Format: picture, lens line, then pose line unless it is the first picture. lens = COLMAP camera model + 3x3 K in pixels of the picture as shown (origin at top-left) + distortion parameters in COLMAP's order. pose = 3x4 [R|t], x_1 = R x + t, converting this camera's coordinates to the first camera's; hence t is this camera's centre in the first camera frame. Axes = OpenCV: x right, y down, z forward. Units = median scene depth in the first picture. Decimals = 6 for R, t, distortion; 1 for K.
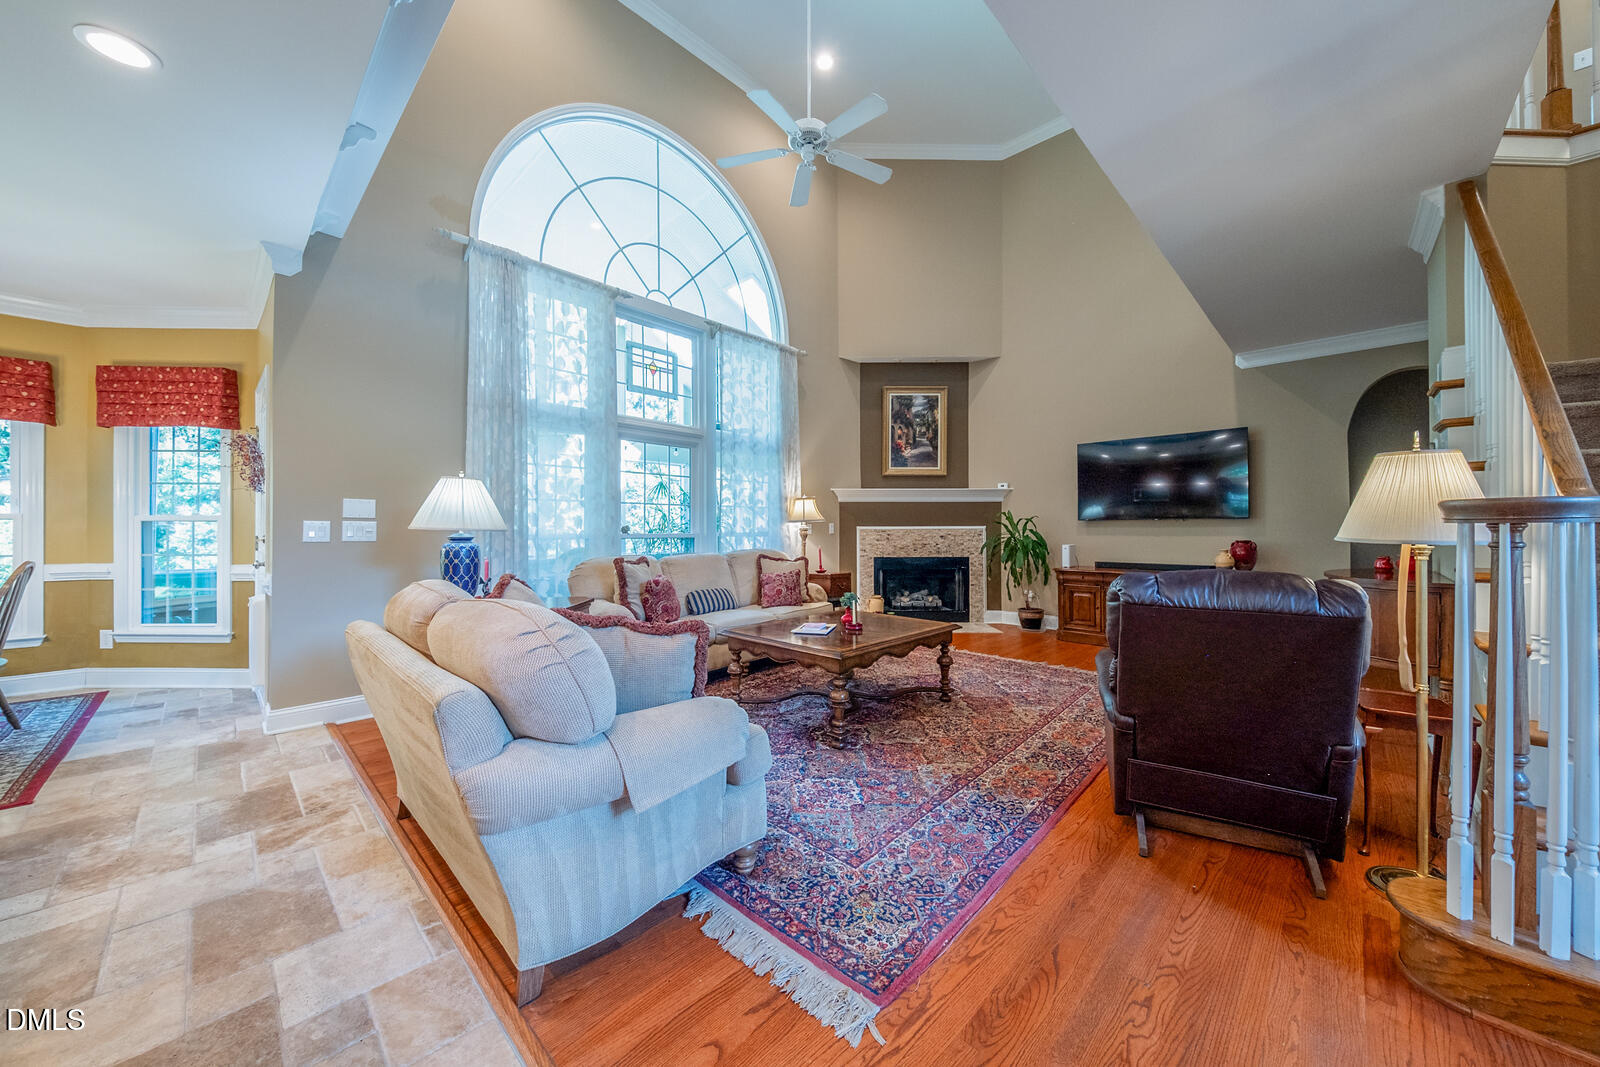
lens RADIAL K [[573.8, 0, 792.5], [0, 573.8, 524.2], [0, 0, 1]] dist [-0.002925, -0.000338]
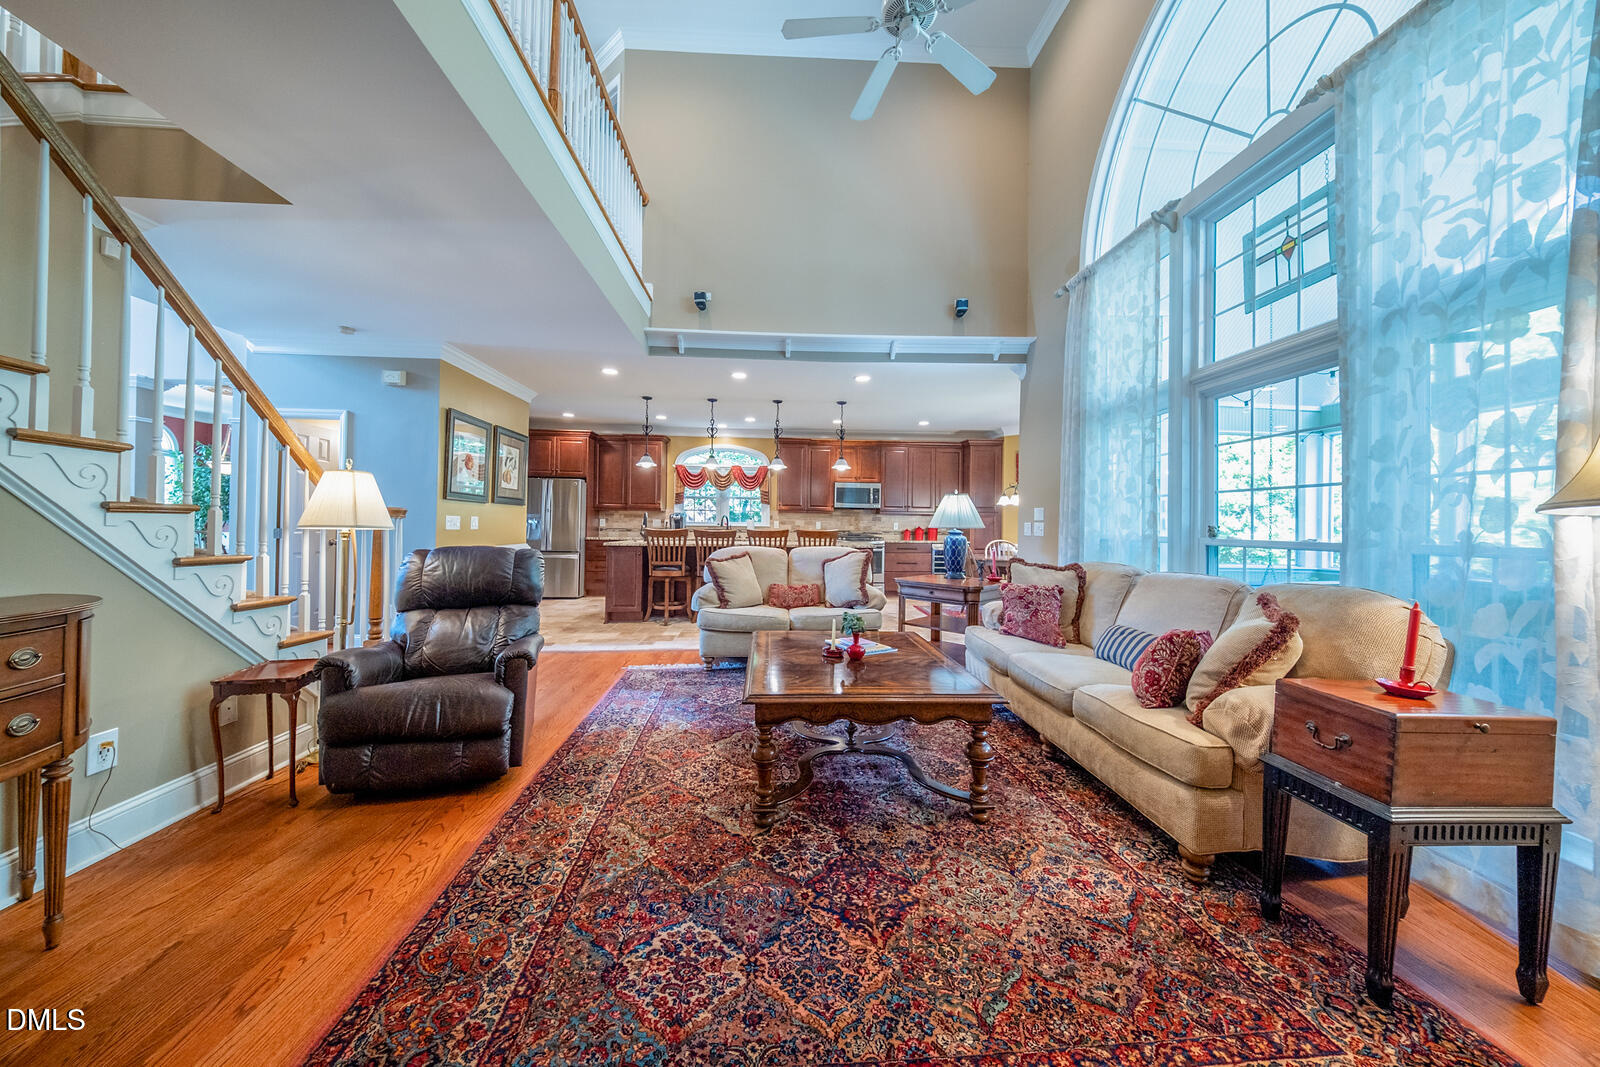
lens RADIAL K [[546.0, 0, 799.9], [0, 546.0, 520.0], [0, 0, 1]] dist [-0.007194, -0.000642]
pose [[-0.680007, -0.013506, -0.733081, 0.482665], [-0.008307, 0.999908, -0.010716, 0.005406], [0.733158, -0.001197, -0.680057, 1.041790]]
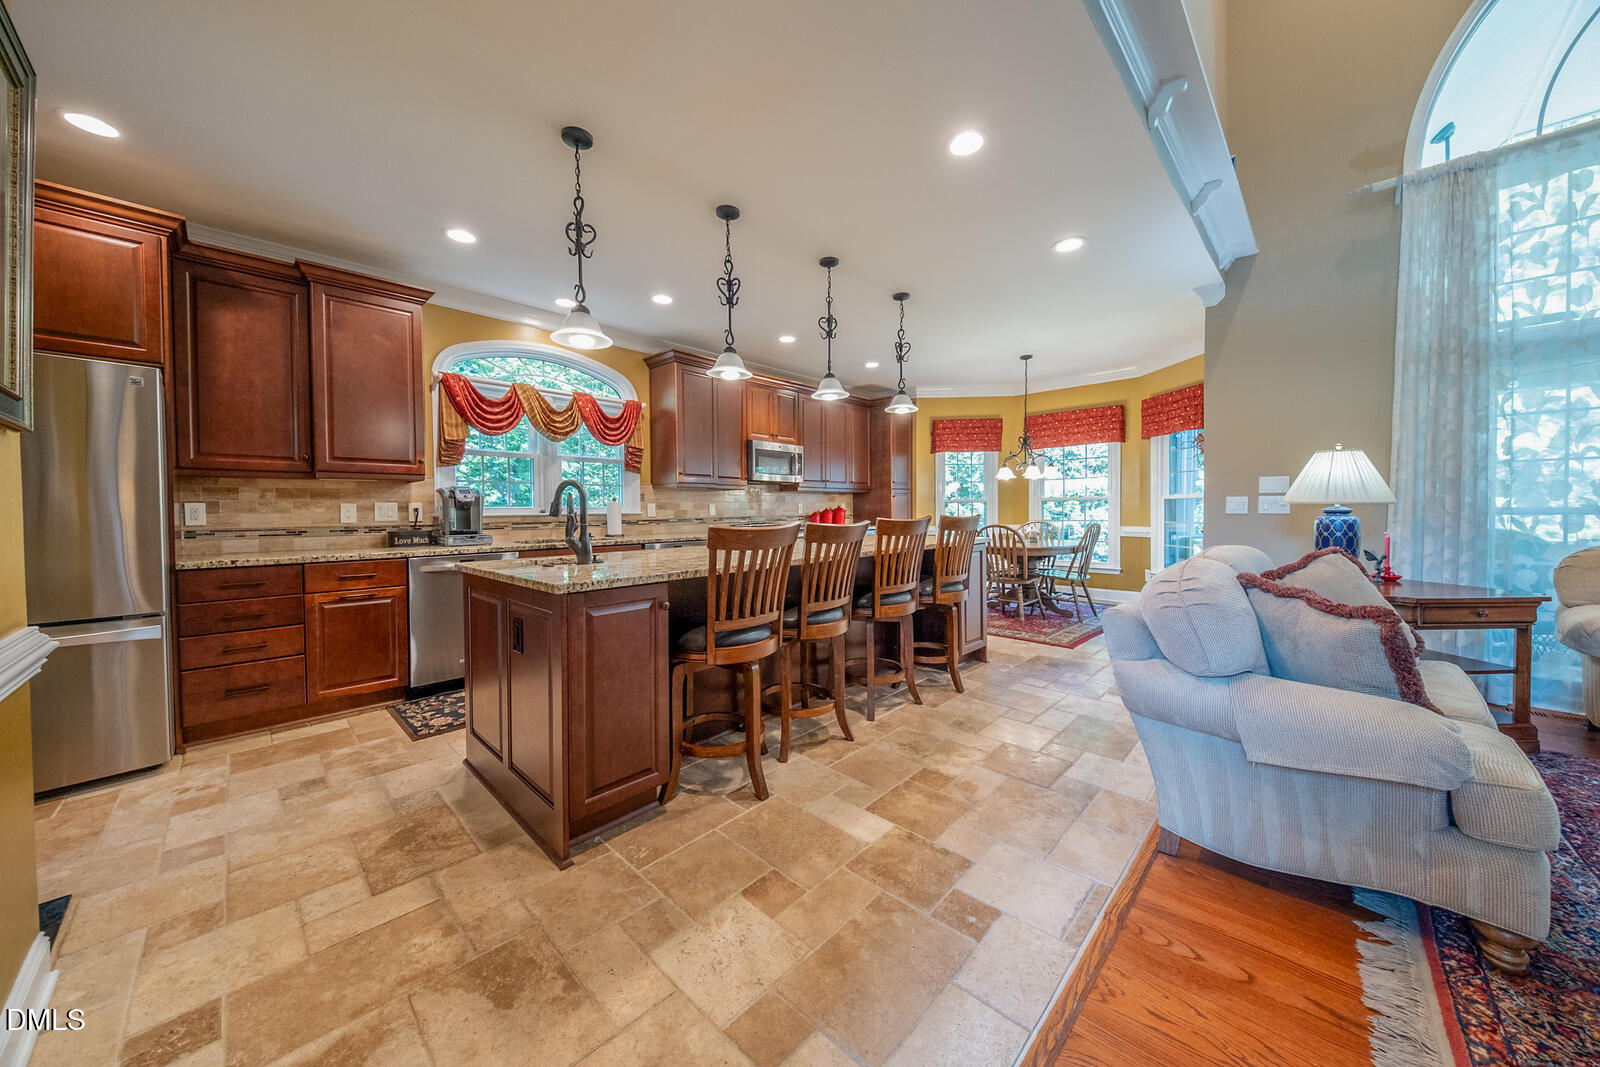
lens RADIAL K [[546.0, 0, 794.9], [0, 546.0, 519.1], [0, 0, 1]] dist [-0.007194, -0.000642]
pose [[-0.003213, 0.018641, -0.999821, 0.218911], [0.014065, 0.999728, 0.018594, 0.004533], [0.999896, -0.014003, -0.003475, 0.040167]]
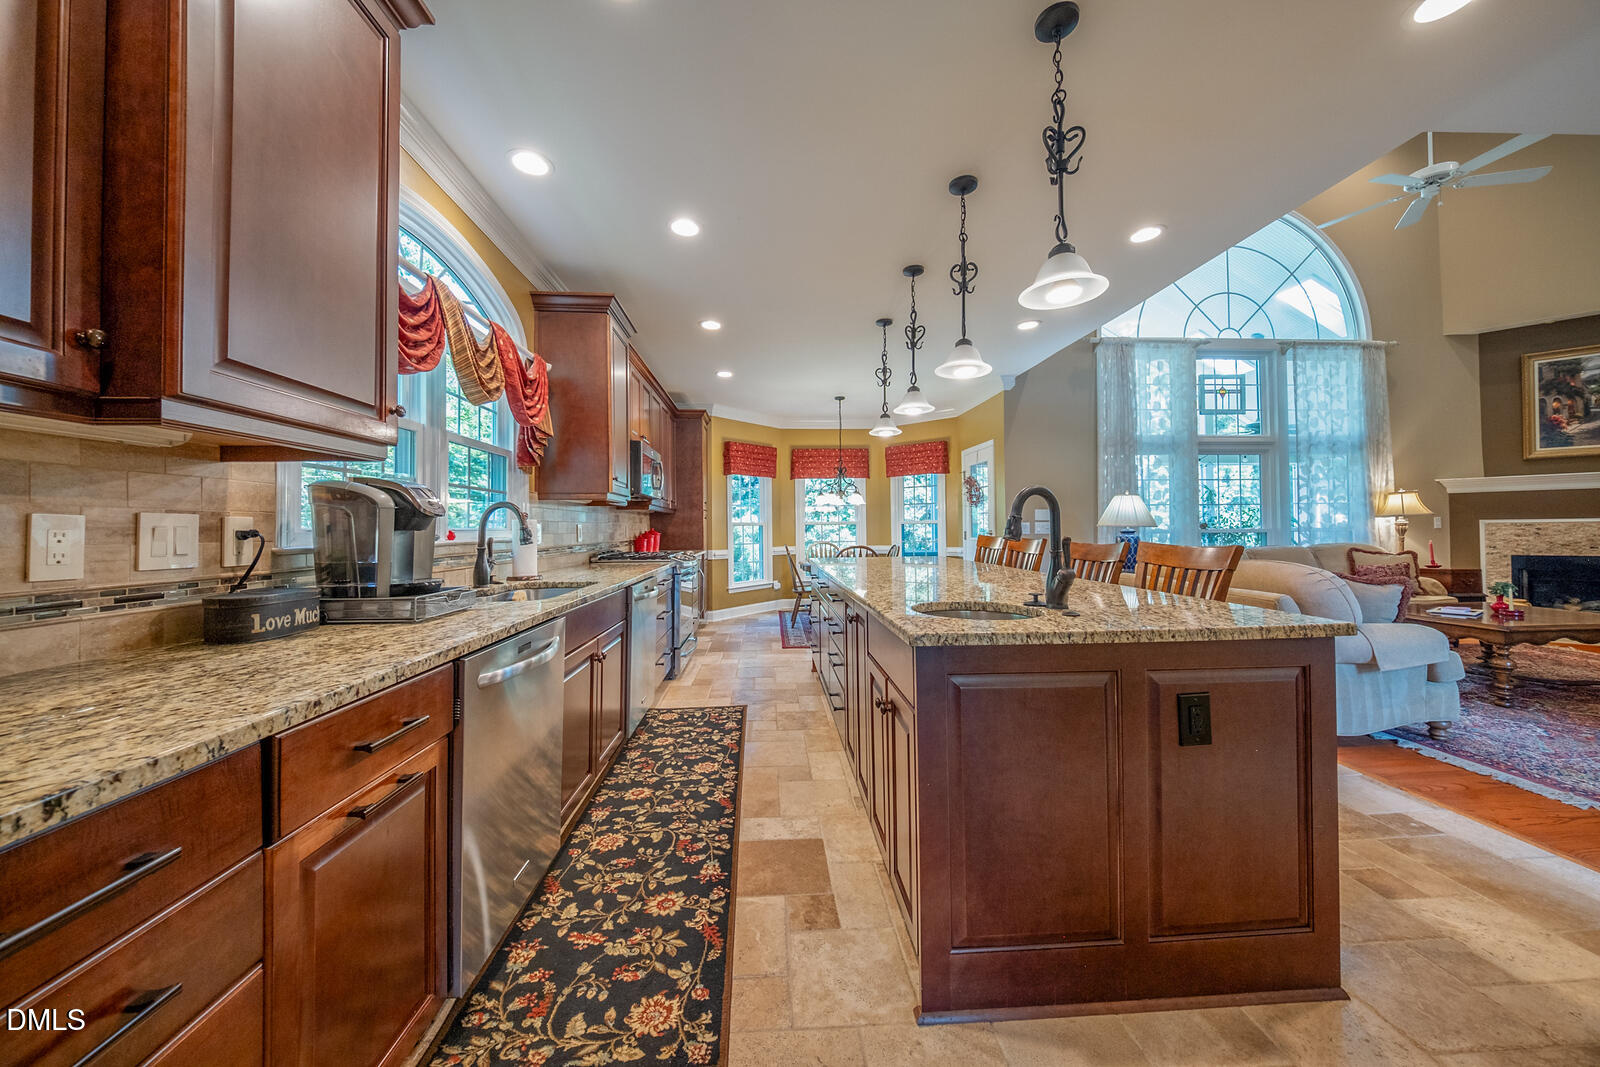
lens RADIAL K [[546.0, 0, 783.9], [0, 546.0, 523.4], [0, 0, 1]] dist [-0.007194, -0.000642]
pose [[0.725115, -0.016454, -0.688431, -0.134229], [0.015352, 0.999852, -0.007727, -0.001037], [0.688457, -0.004966, 0.725261, -0.483995]]
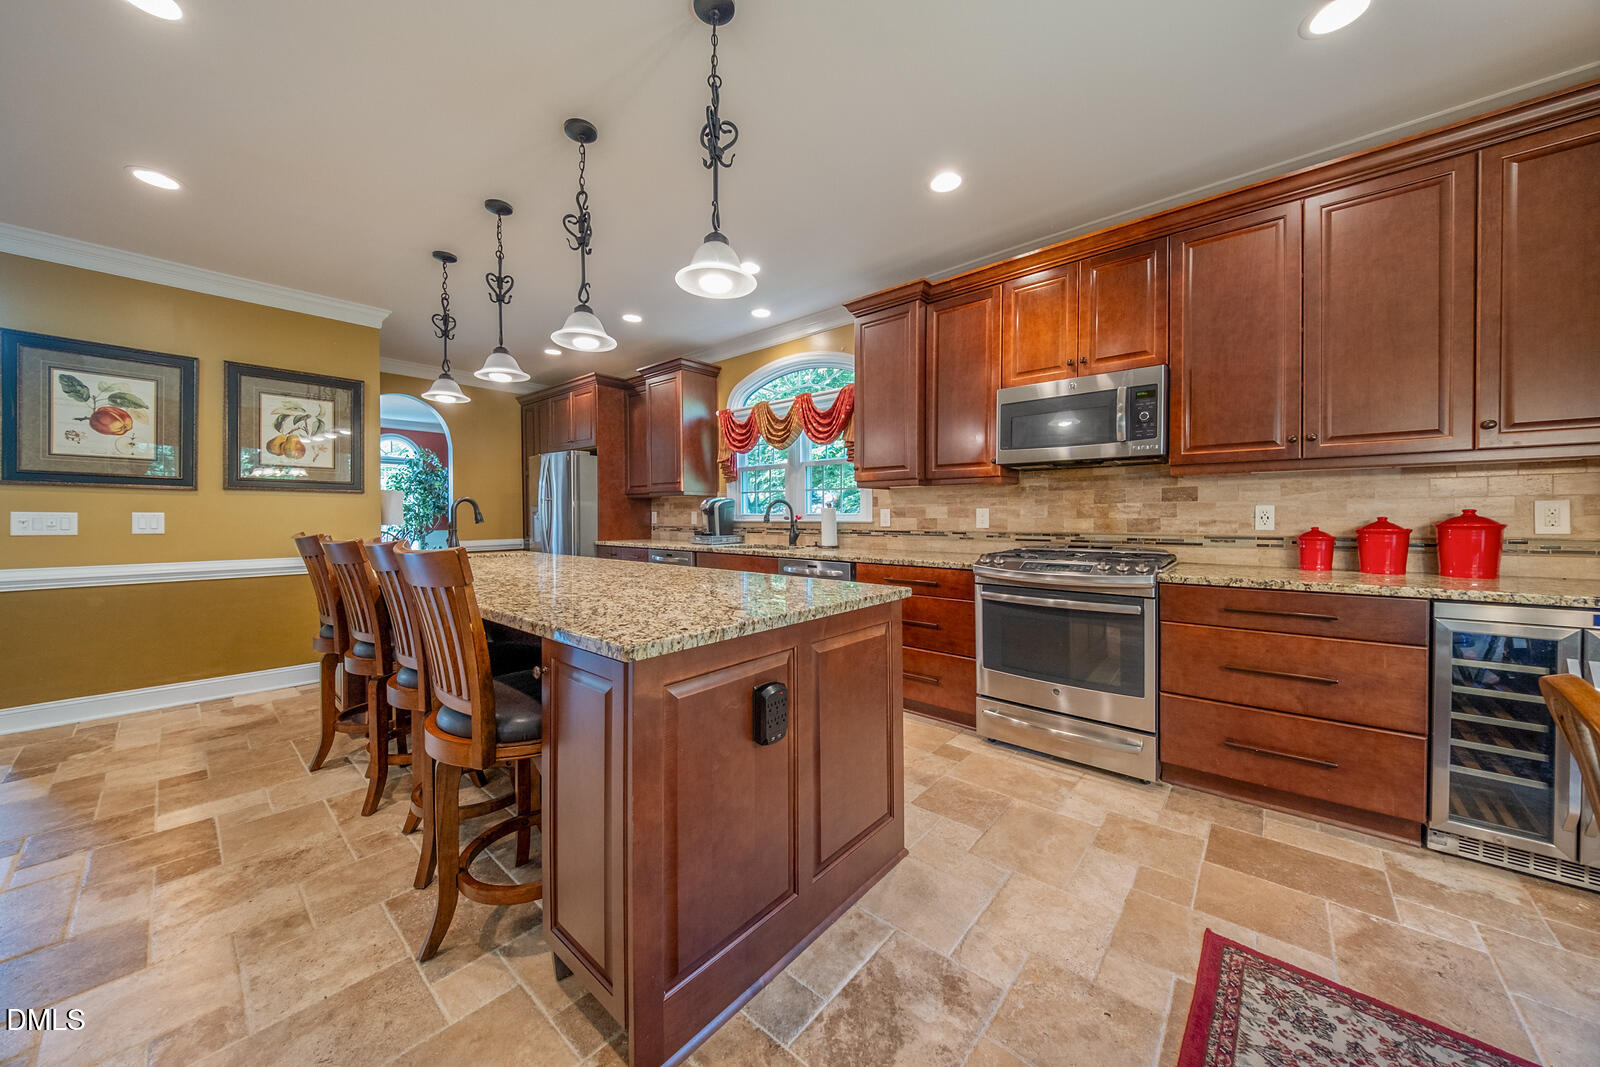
lens RADIAL K [[546.0, 0, 789.8], [0, 546.0, 516.9], [0, 0, 1]] dist [-0.007194, -0.000642]
pose [[-0.998829, 0.002748, -0.048302, -0.601554], [0.002928, 0.999989, -0.003661, 0.003617], [0.048291, -0.003799, -0.998826, 0.518429]]
